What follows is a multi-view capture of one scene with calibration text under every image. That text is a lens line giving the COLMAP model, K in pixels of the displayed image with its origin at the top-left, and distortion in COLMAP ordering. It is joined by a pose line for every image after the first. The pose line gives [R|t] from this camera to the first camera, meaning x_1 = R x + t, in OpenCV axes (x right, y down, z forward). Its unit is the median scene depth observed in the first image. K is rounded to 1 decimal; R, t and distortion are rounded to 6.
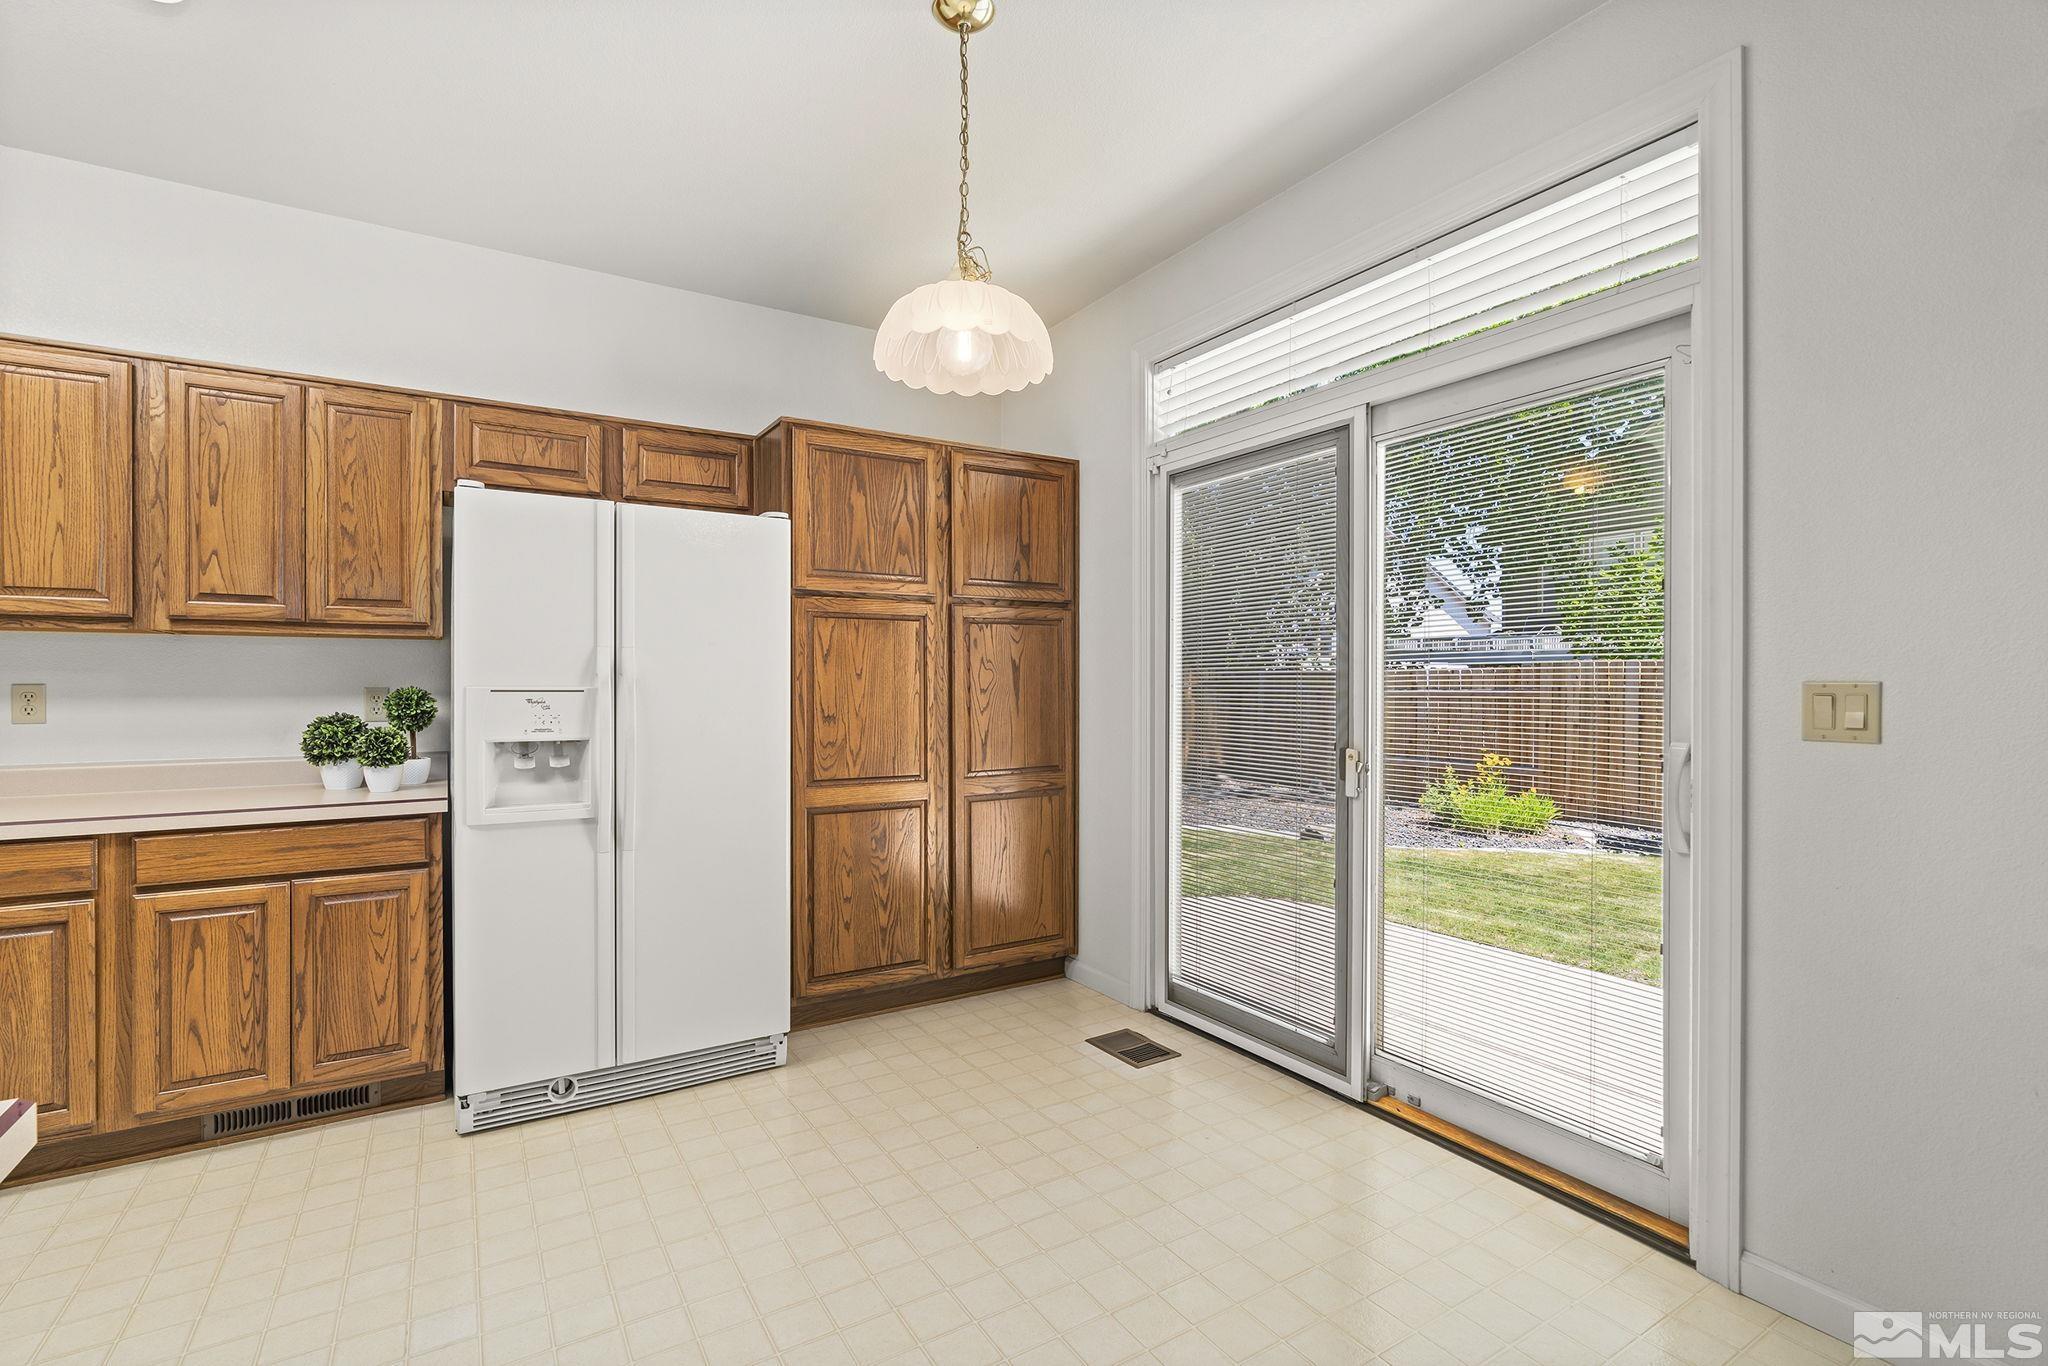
lens RADIAL K [[929.7, 0, 1024.5], [0, 929.7, 684.9], [0, 0, 1]] dist [-0.004407, 0.000284]
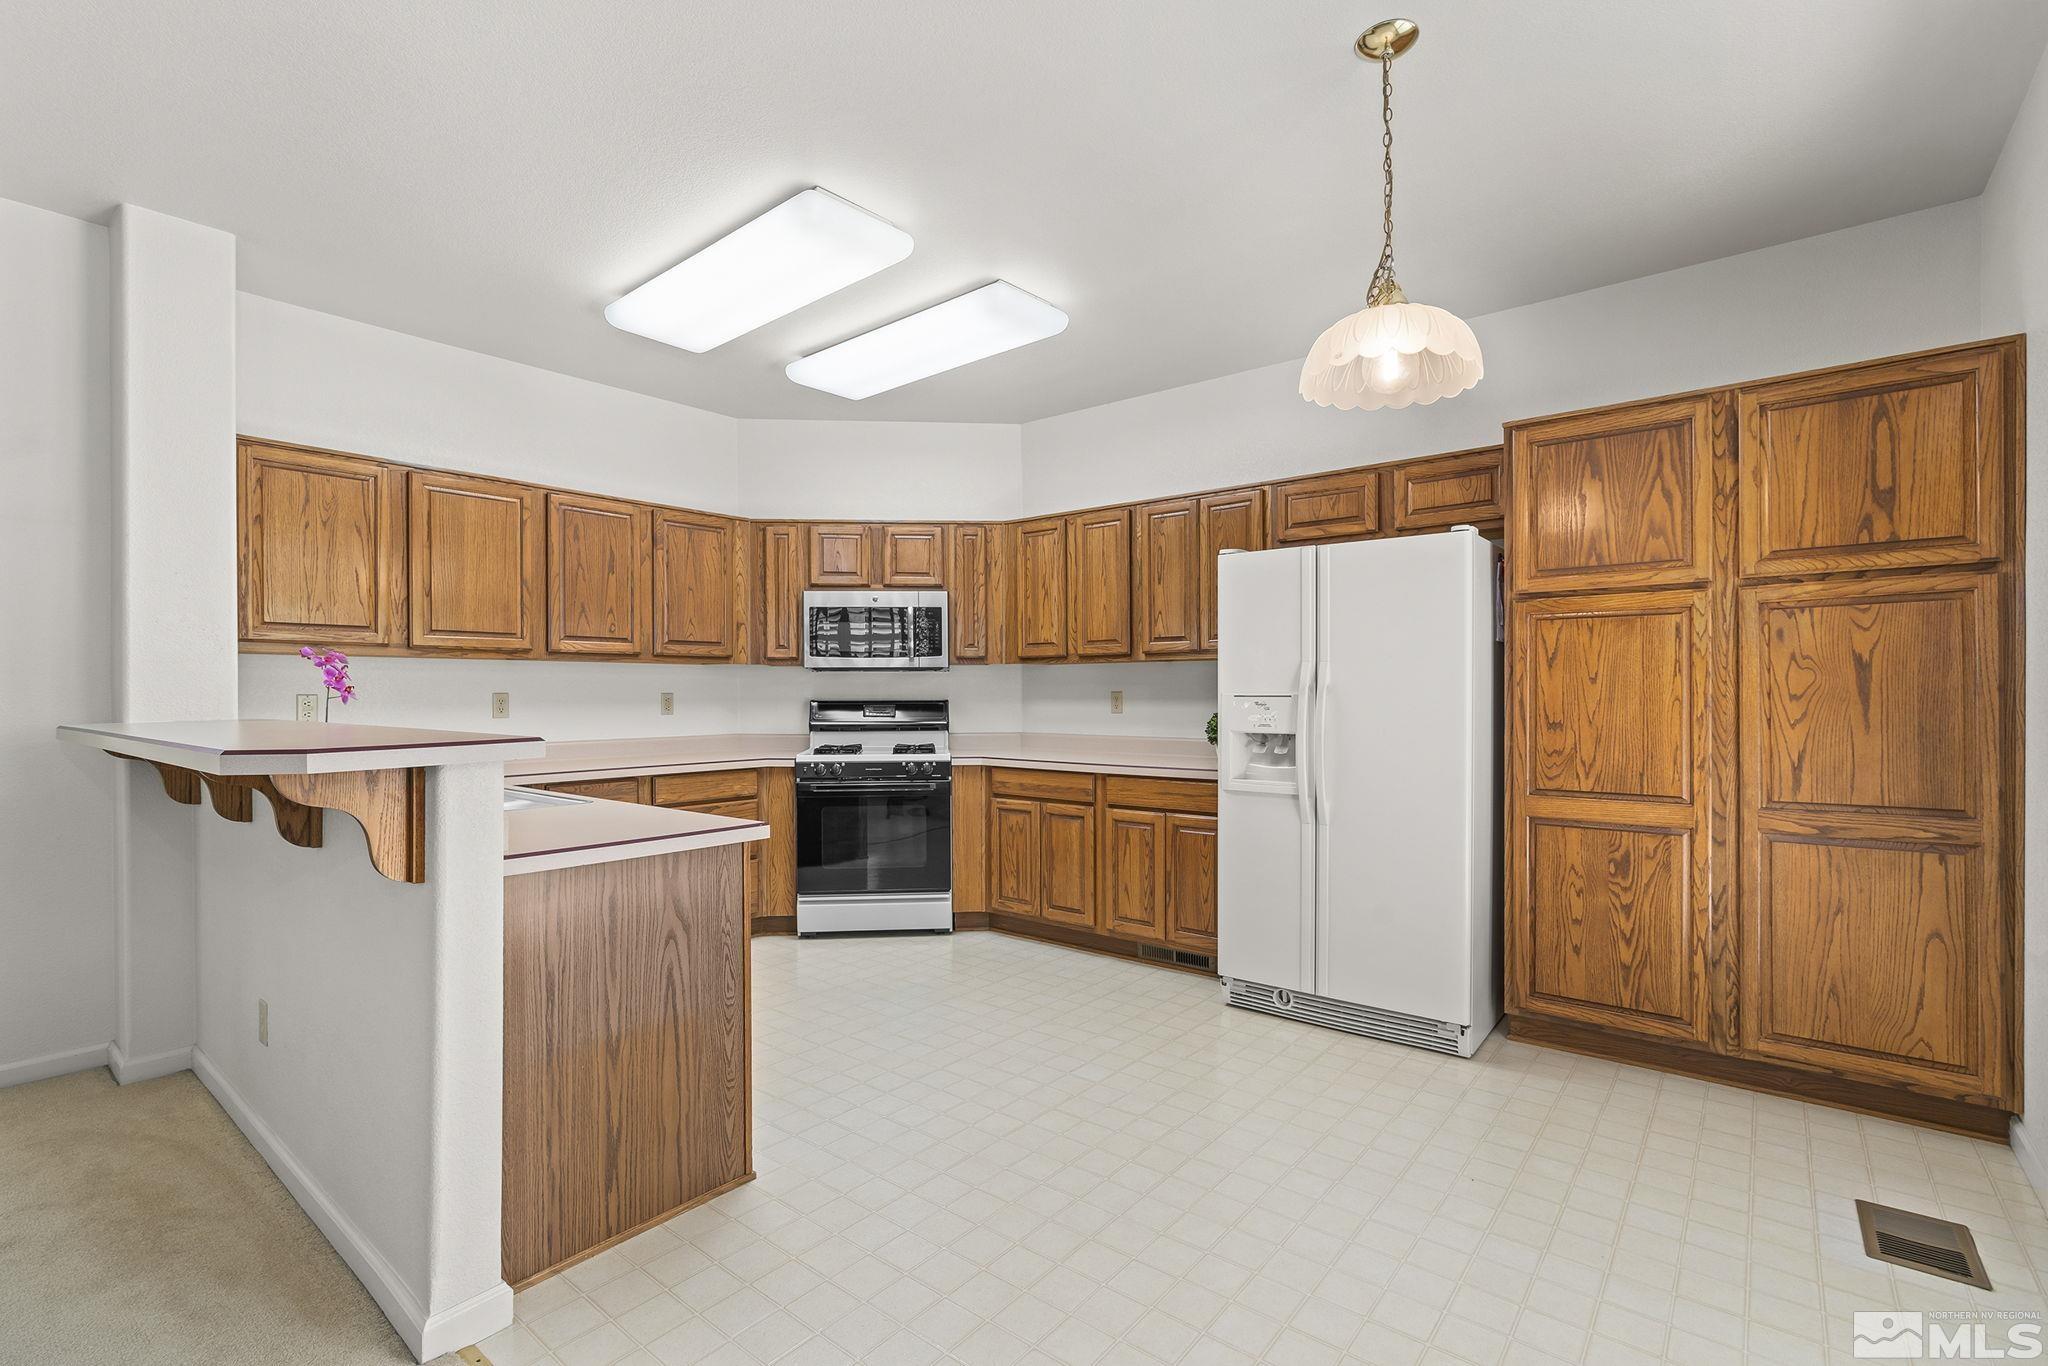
lens RADIAL K [[931.5, 0, 1025.5], [0, 931.5, 692.0], [0, 0, 1]] dist [-0.005948, 0.001118]
pose [[0.330425, -0.001171, -0.943832, 0.510792], [0.005685, 0.999984, 0.000750, -0.002129], [0.943815, -0.005613, 0.330426, 0.178225]]
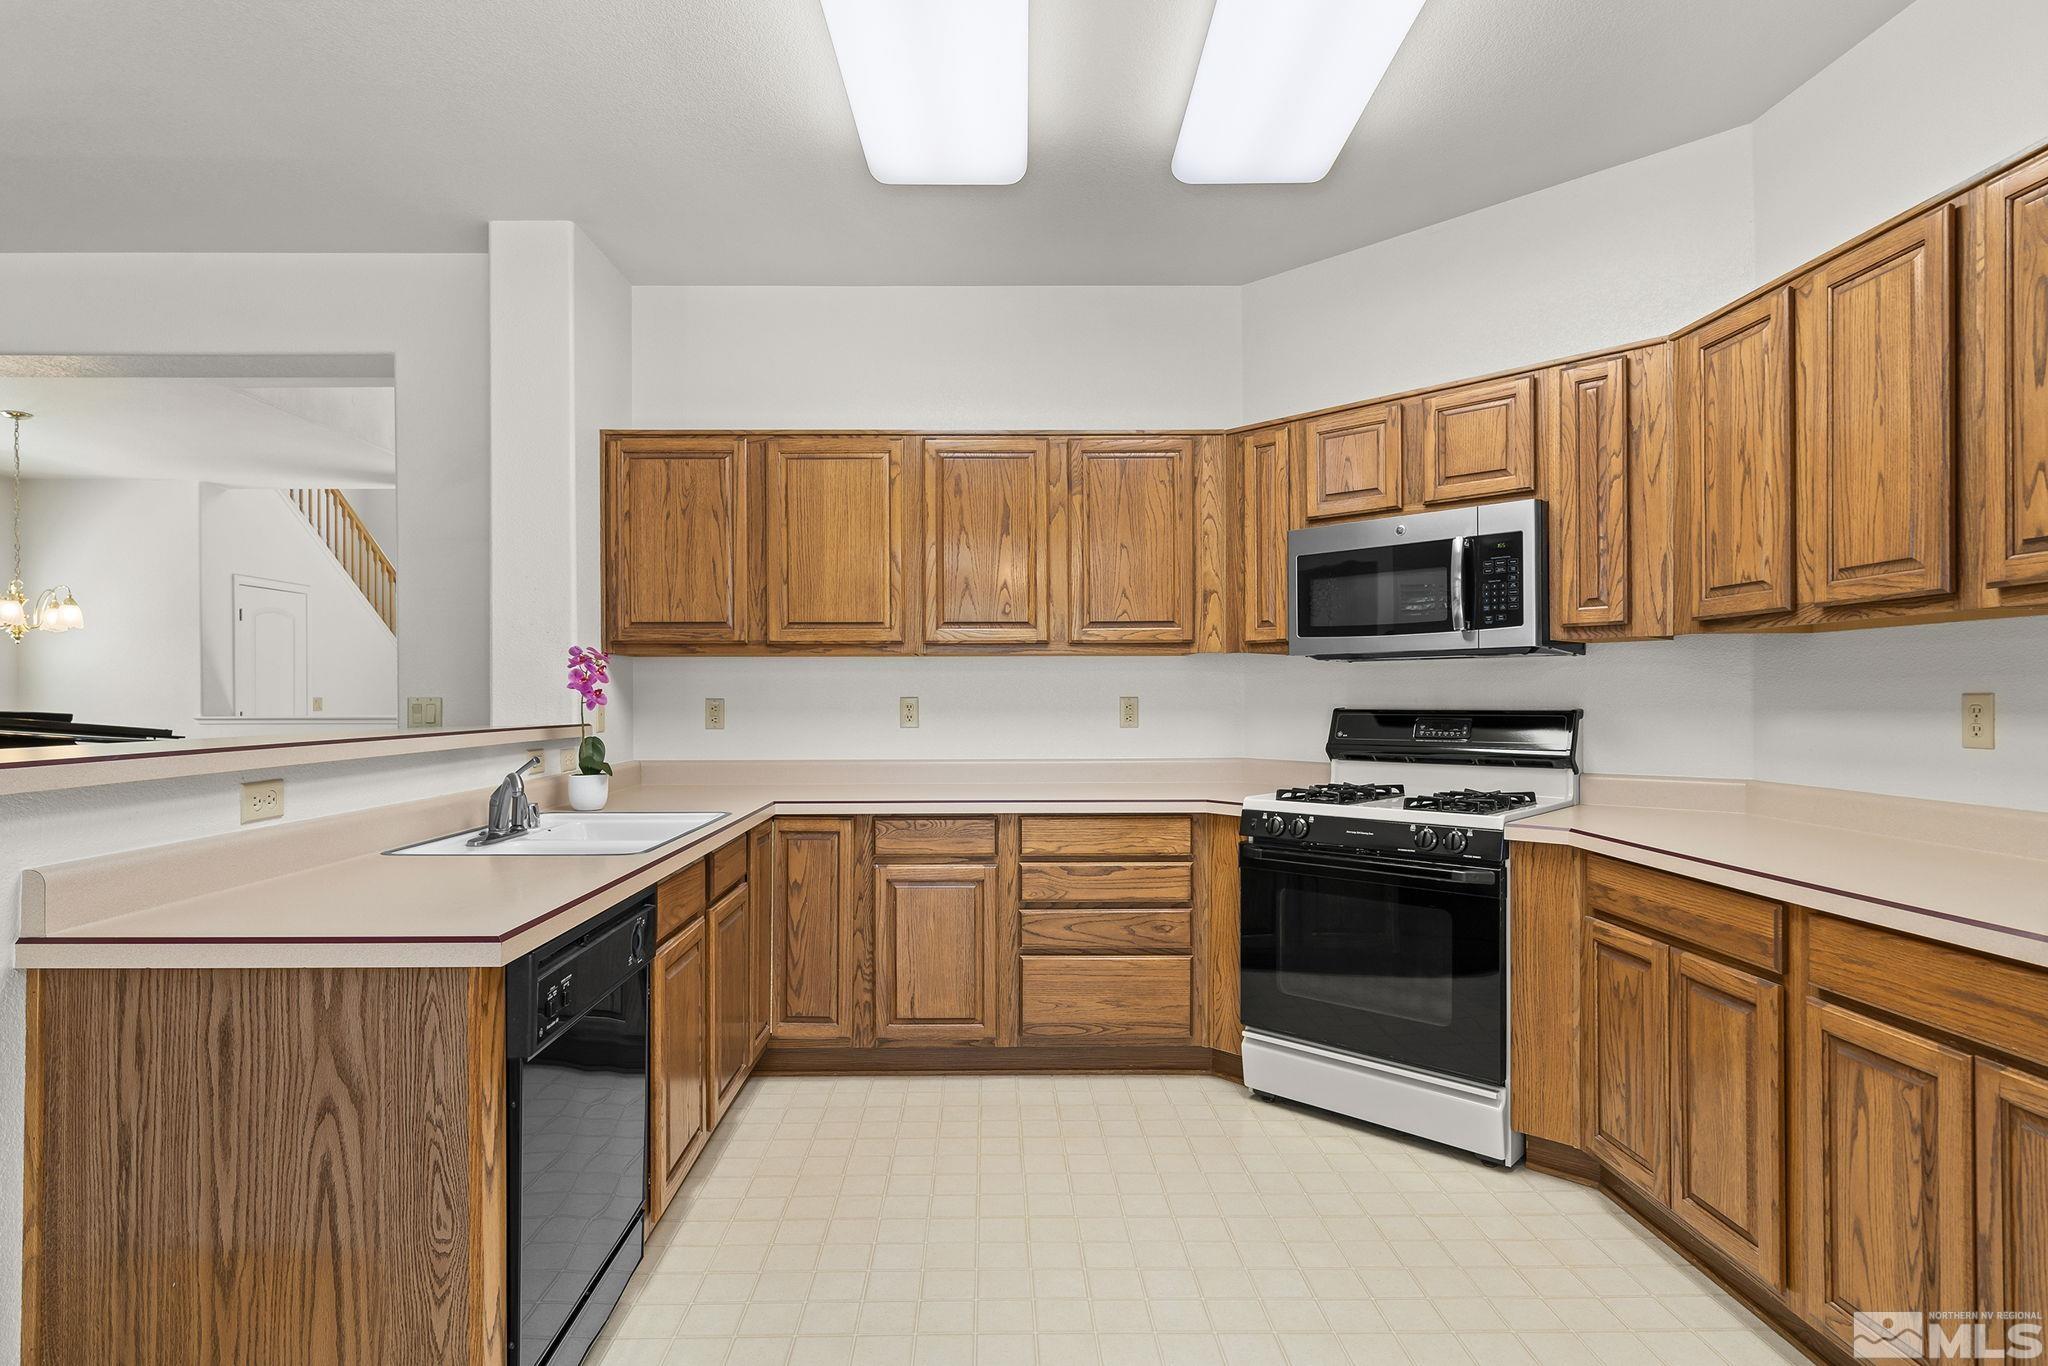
lens RADIAL K [[1079.1, 0, 983.8], [0, 1079.1, 698.8], [0, 0, 1]] dist [0.001447, 0.001824]
pose [[-0.515393, 0.001359, -0.856953, 0.039896], [0.004329, 0.999990, -0.001017, 0.000473], [0.856943, -0.004234, -0.515394, 0.638127]]
